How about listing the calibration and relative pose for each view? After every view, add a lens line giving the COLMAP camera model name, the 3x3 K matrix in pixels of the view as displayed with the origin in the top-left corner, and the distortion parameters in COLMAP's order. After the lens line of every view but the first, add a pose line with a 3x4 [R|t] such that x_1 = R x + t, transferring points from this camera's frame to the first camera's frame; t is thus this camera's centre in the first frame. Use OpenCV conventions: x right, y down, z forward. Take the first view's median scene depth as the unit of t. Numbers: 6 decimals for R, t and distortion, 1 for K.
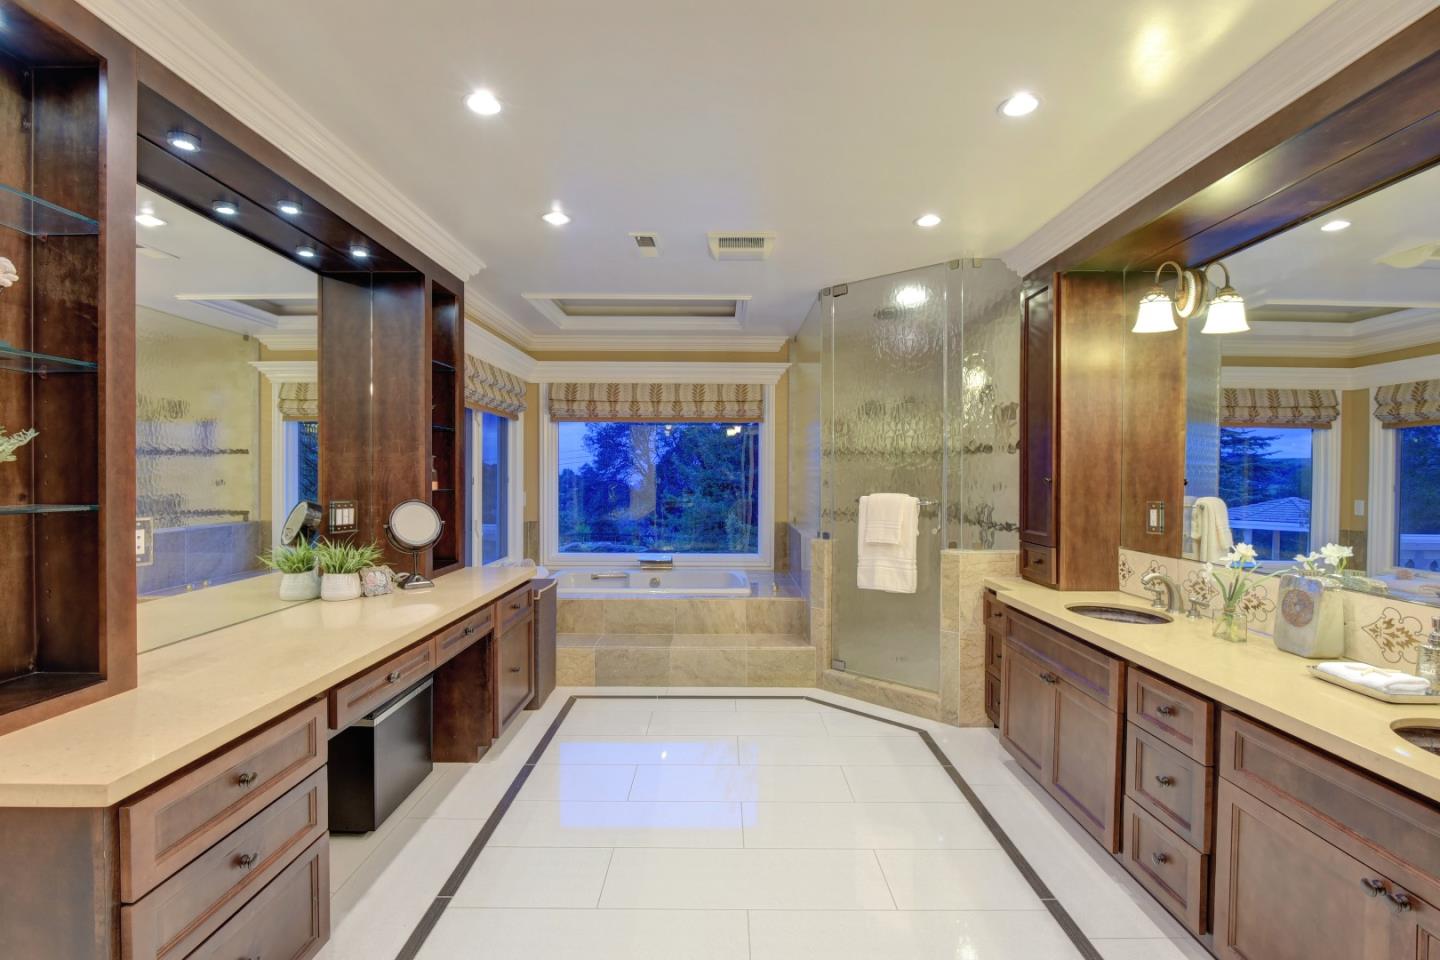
lens RADIAL K [[651.0, 0, 723.1], [0, 651.0, 477.5], [0, 0, 1]] dist [-0.017636, 0.002176]
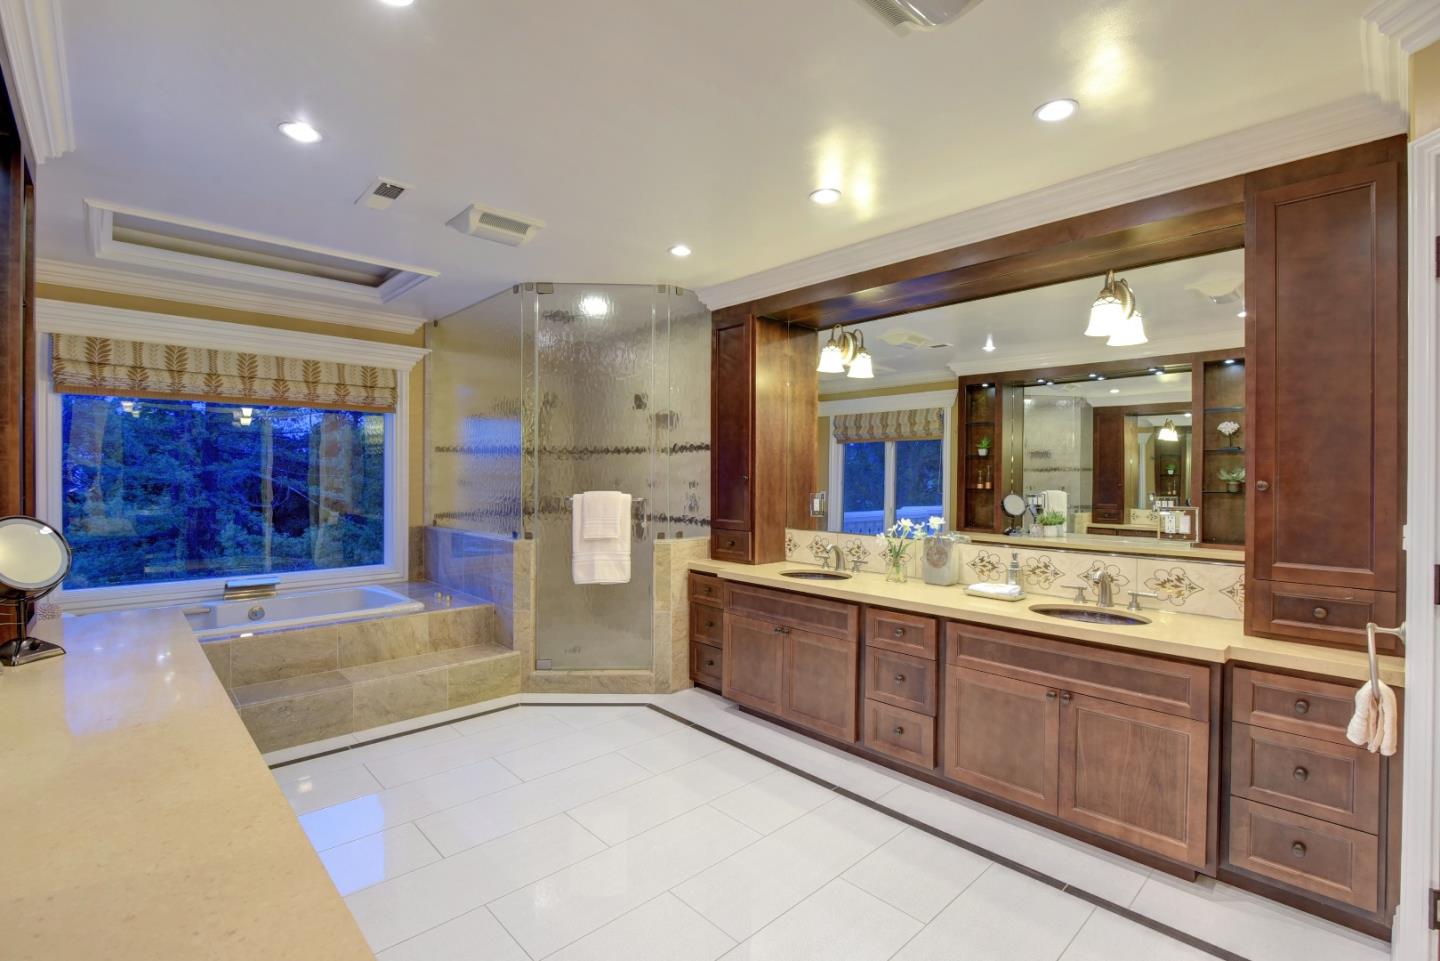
lens RADIAL K [[651.0, 0, 722.1], [0, 651.0, 476.4], [0, 0, 1]] dist [-0.017636, 0.002176]
pose [[0.721127, -0.002971, 0.692797, -0.341368], [0.001082, 0.999994, 0.003162, -0.002829], [-0.692802, -0.001530, 0.721126, 0.101787]]
